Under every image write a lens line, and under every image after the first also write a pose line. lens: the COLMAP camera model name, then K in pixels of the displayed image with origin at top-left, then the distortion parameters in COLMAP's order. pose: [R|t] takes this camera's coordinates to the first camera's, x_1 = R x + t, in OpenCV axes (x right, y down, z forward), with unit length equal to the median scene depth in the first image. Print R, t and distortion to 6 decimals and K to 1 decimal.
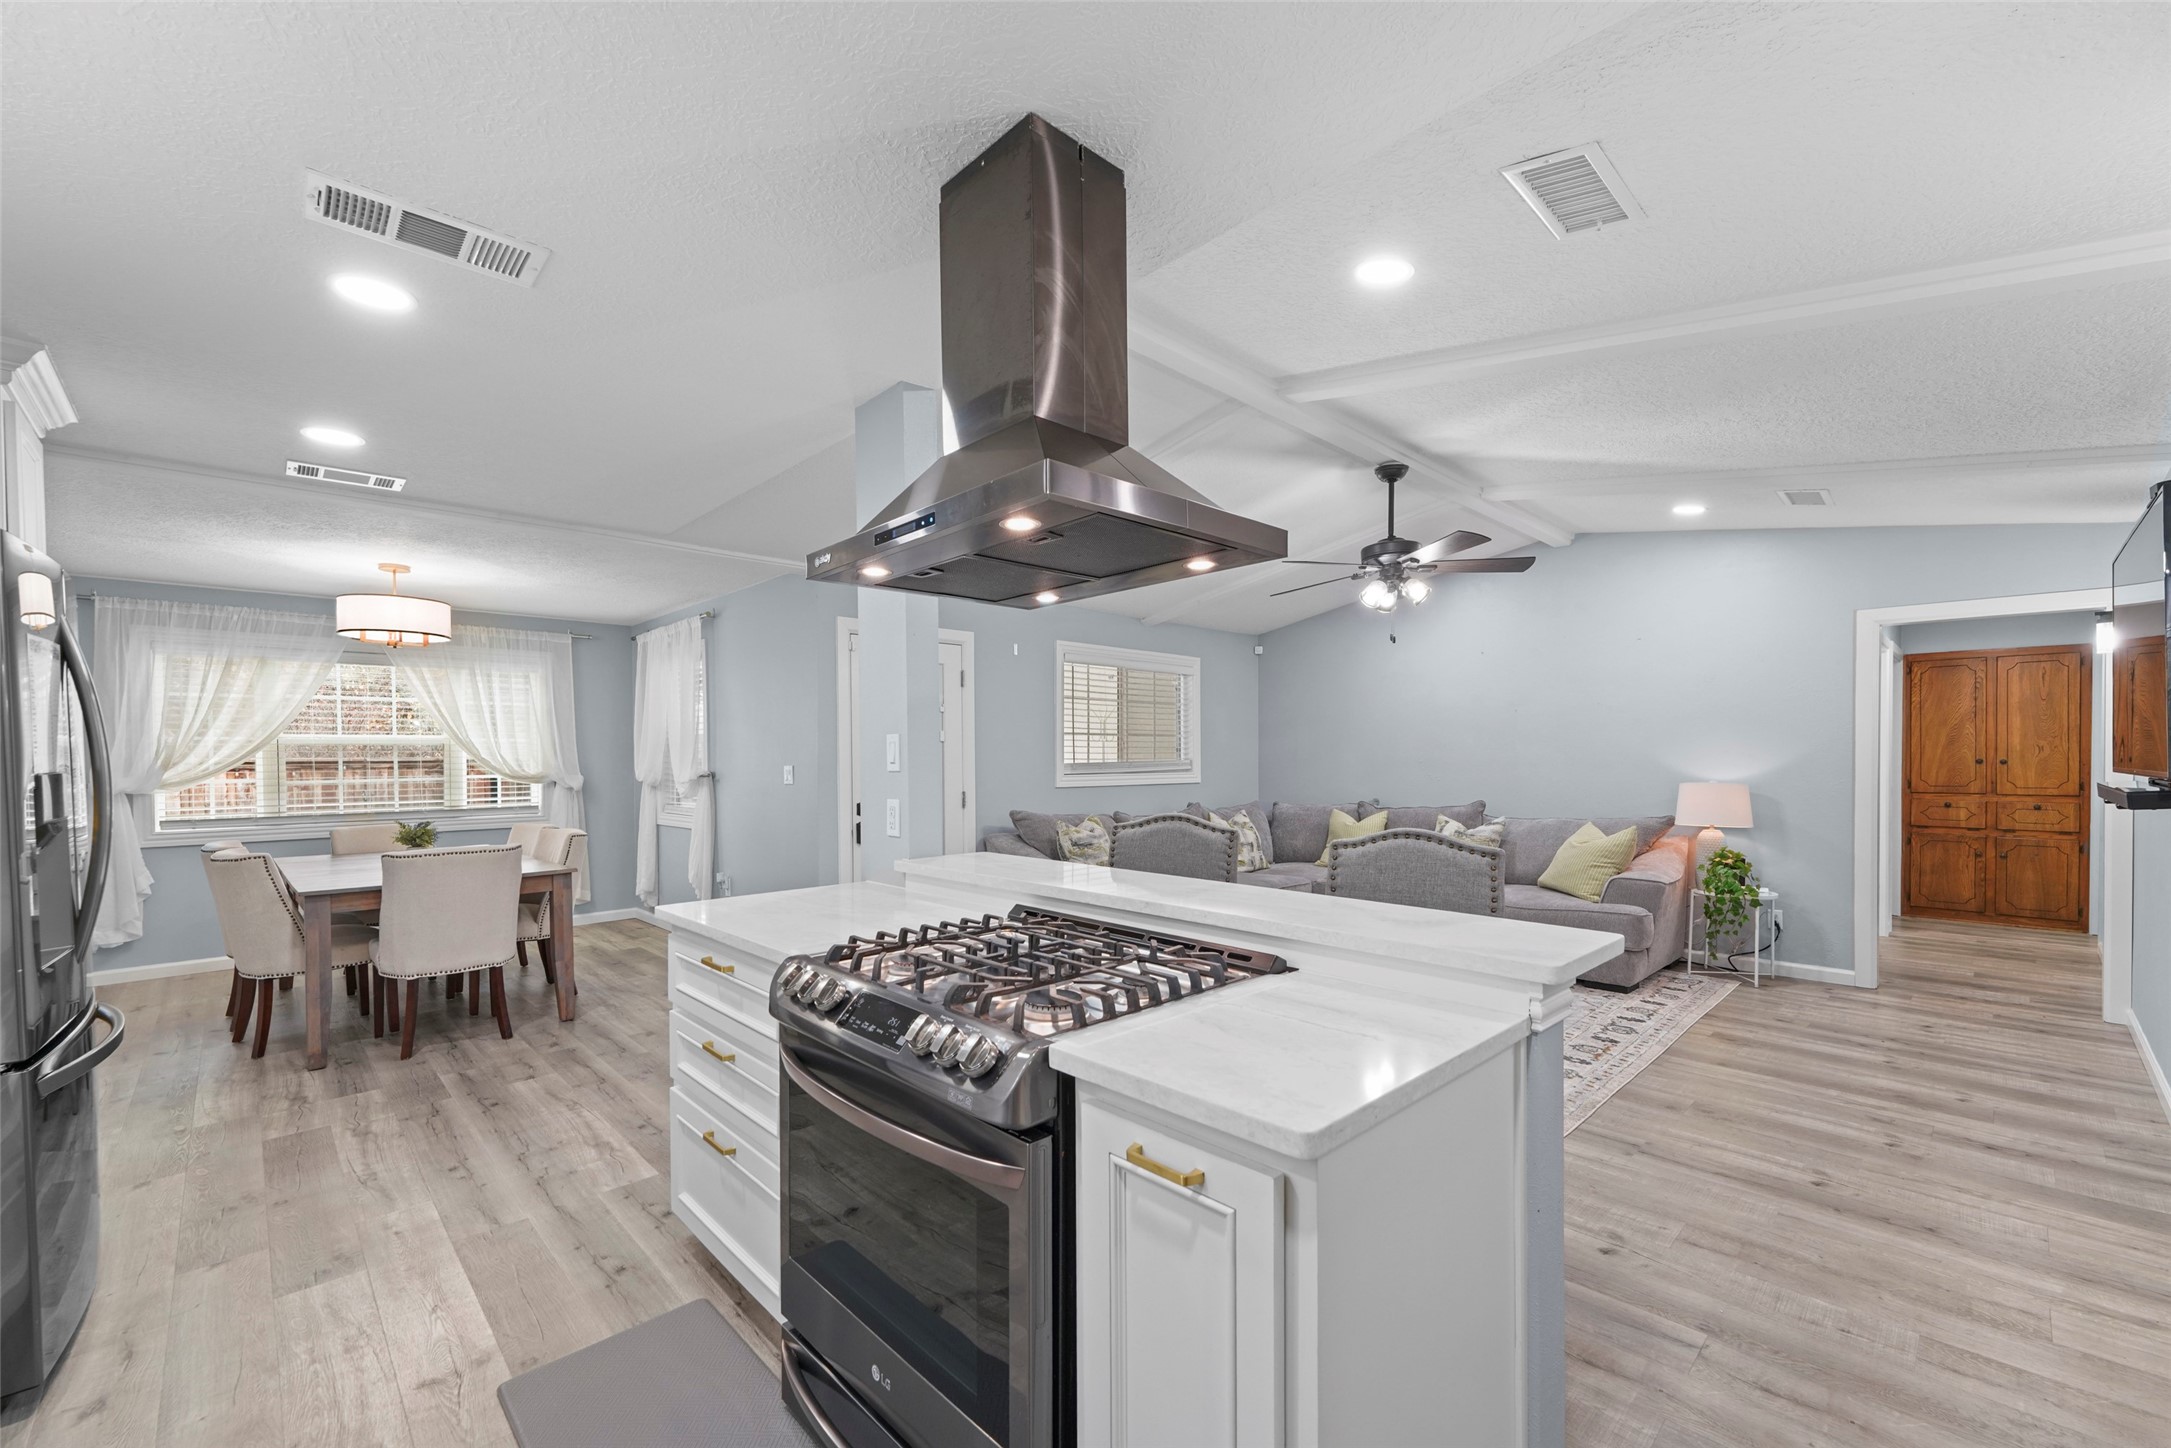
lens RADIAL K [[868.4, 0, 1065.9], [0, 868.4, 763.4], [0, 0, 1]] dist [-0.000725, -0.001892]
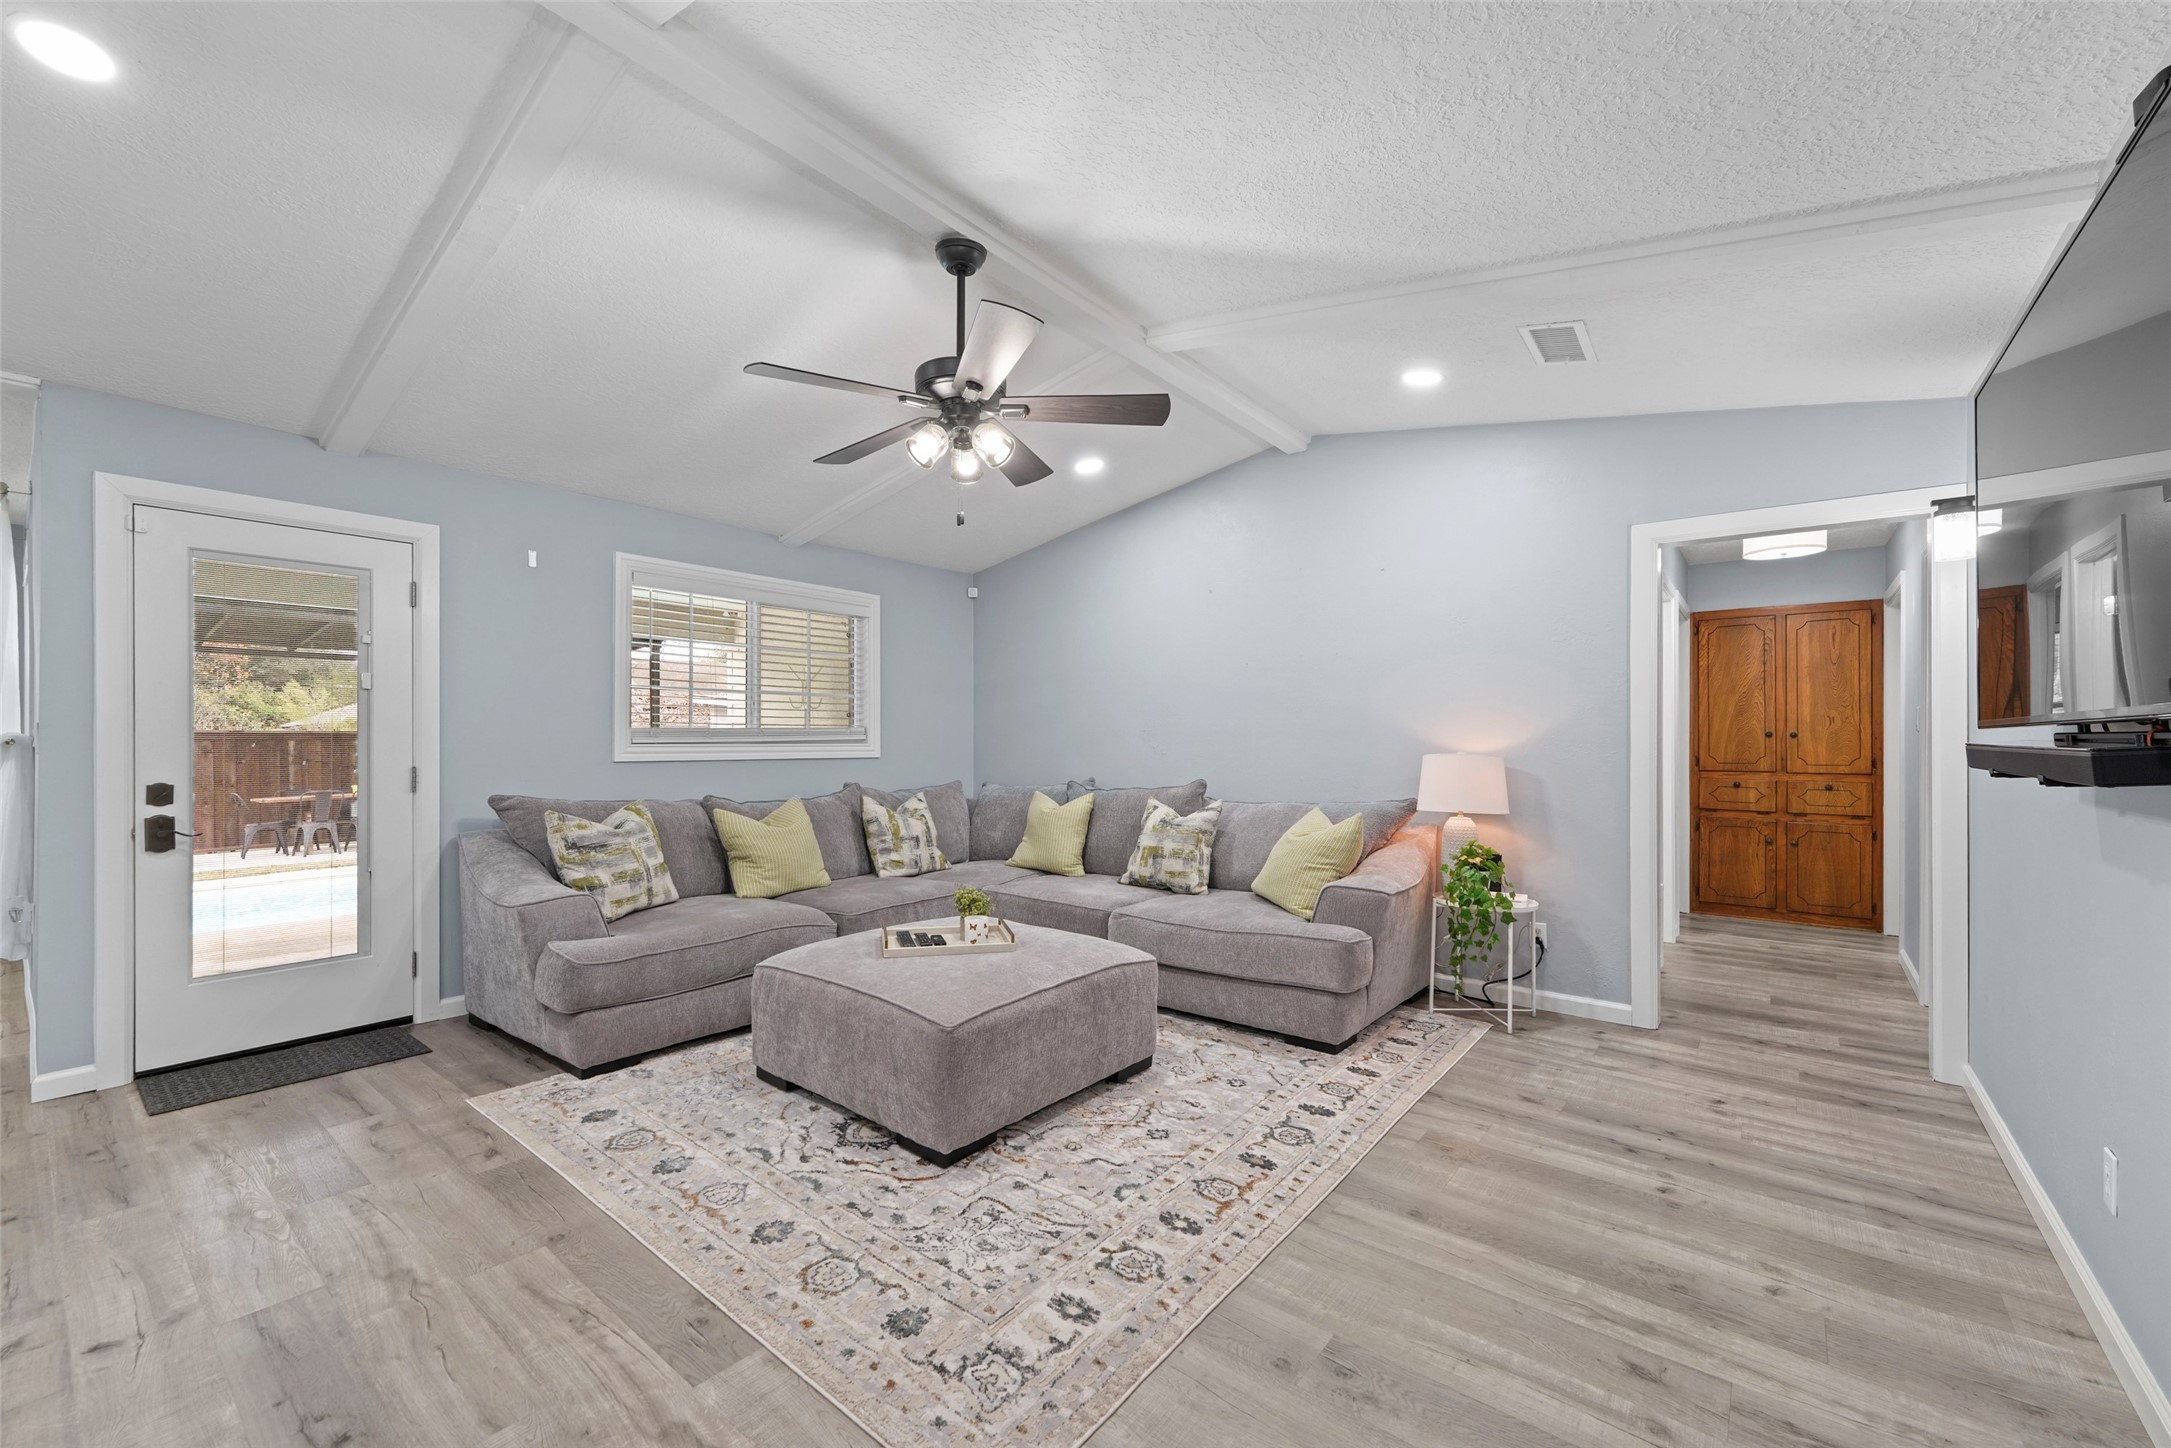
lens RADIAL K [[868.4, 0, 1066.1], [0, 868.4, 735.6], [0, 0, 1]] dist [-0.000725, -0.001892]
pose [[0.990152, 0.006132, 0.139865, 0.298850], [-0.004390, 0.999909, -0.012762, 0.016766], [-0.139930, 0.012022, 0.990088, 0.301340]]
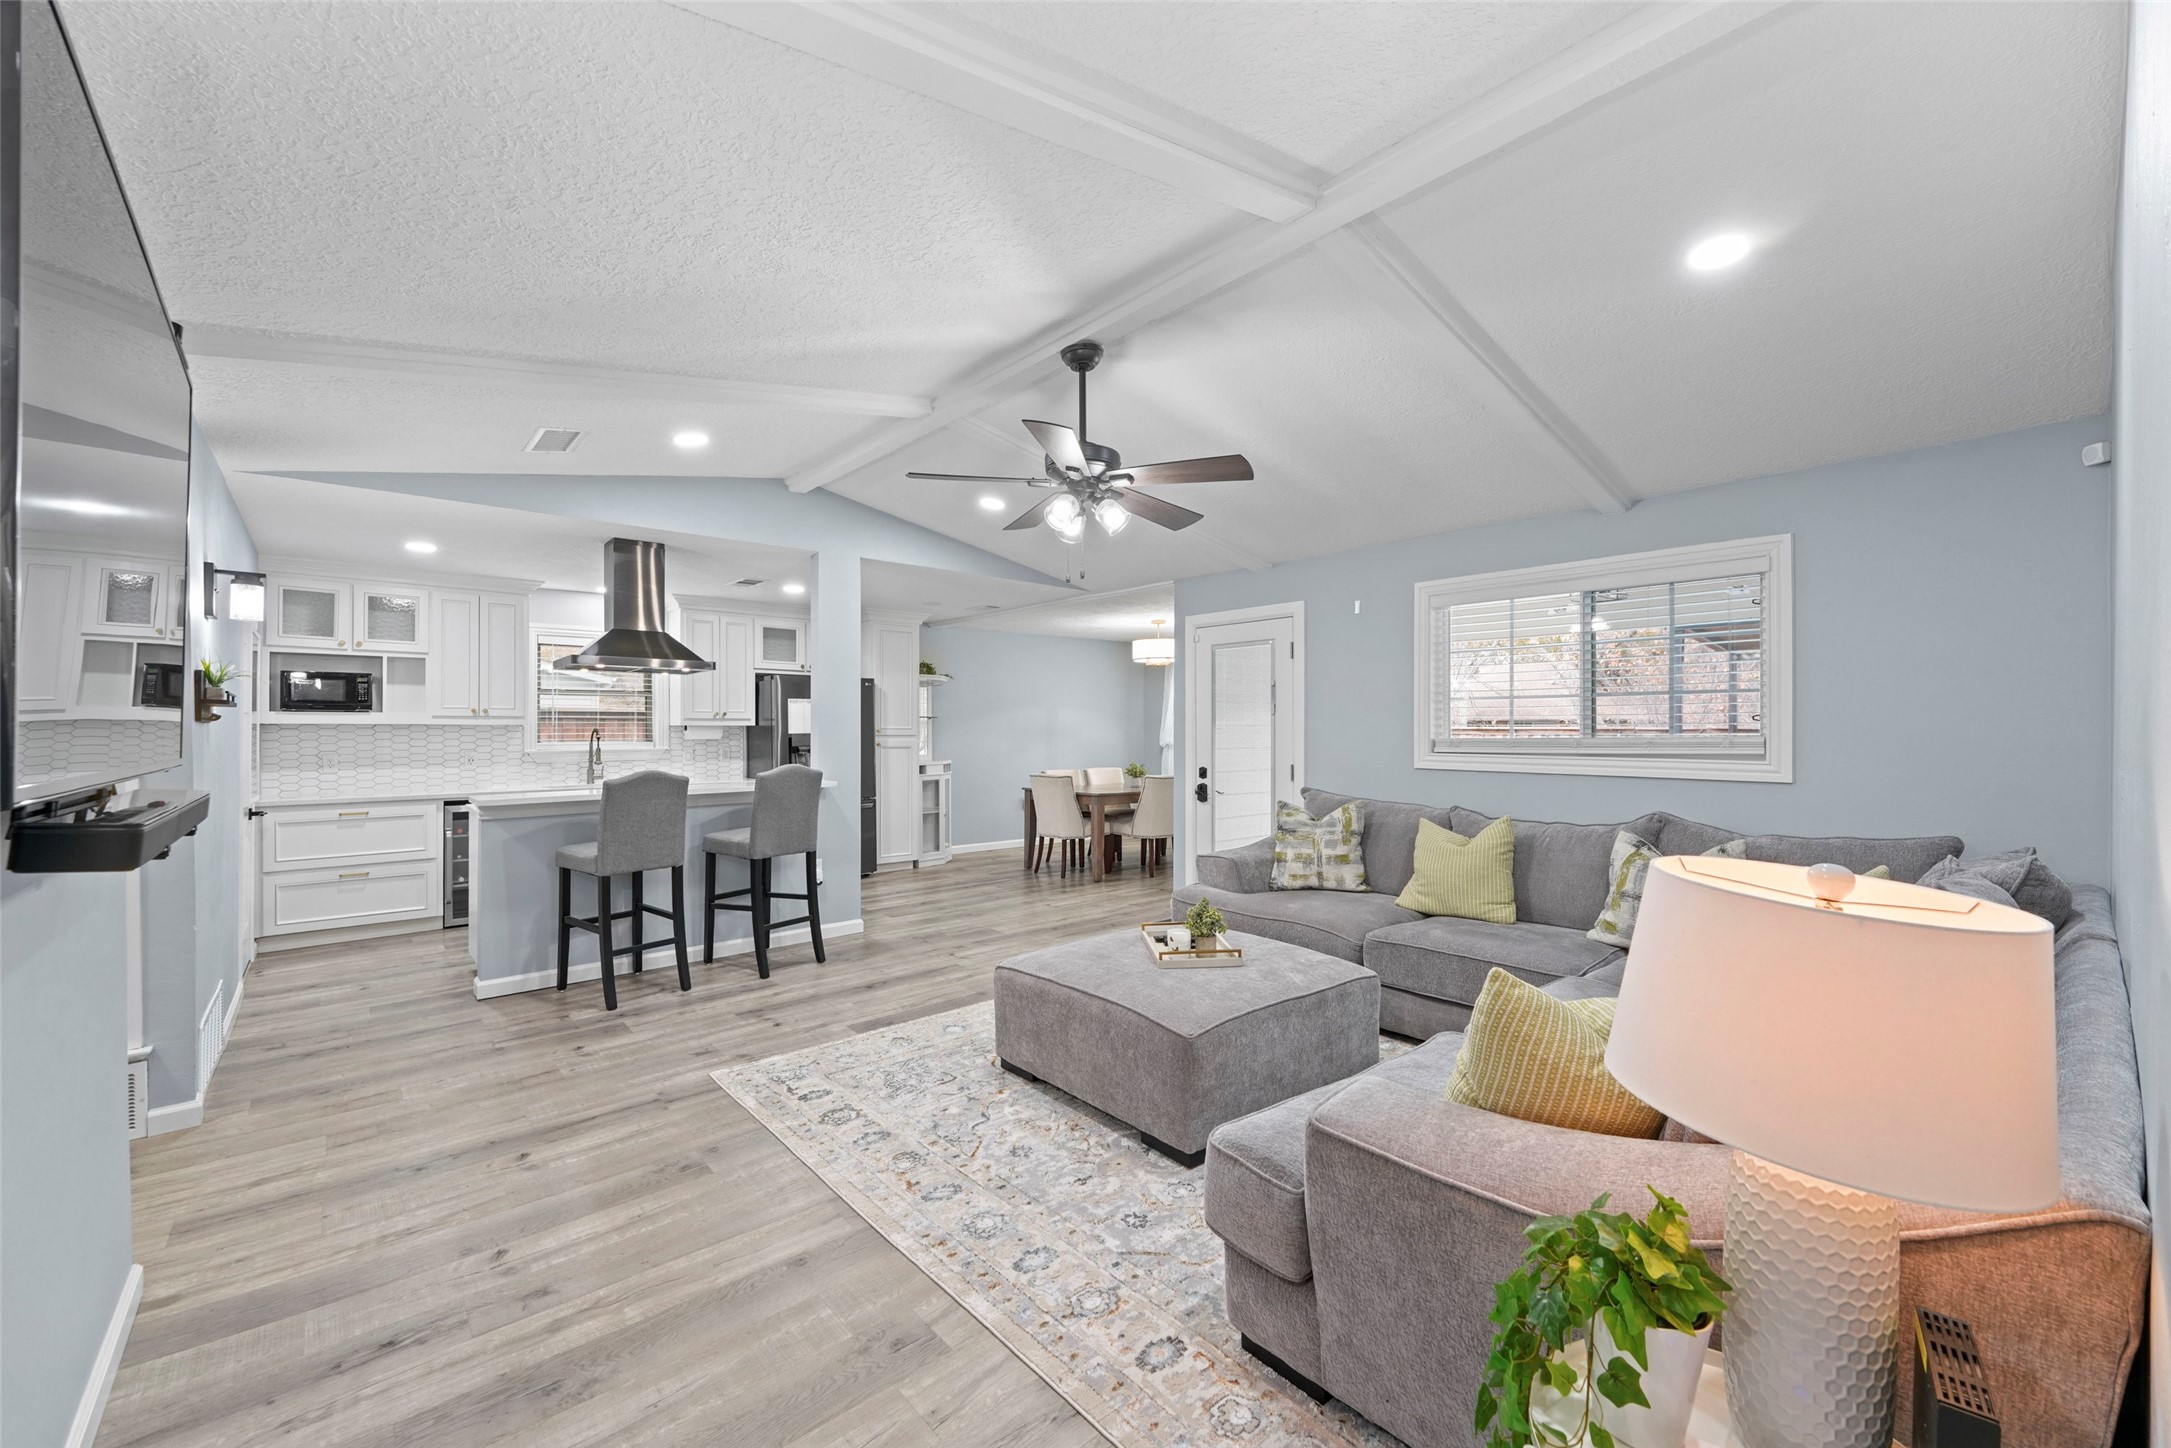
lens RADIAL K [[868.4, 0, 1081.6], [0, 868.4, 724.2], [0, 0, 1]] dist [-0.000725, -0.001892]
pose [[-0.028769, 0.001337, -0.999585, 0.939779], [-0.007465, 0.999971, 0.001552, -0.013436], [0.999558, 0.007507, -0.028758, 0.846283]]
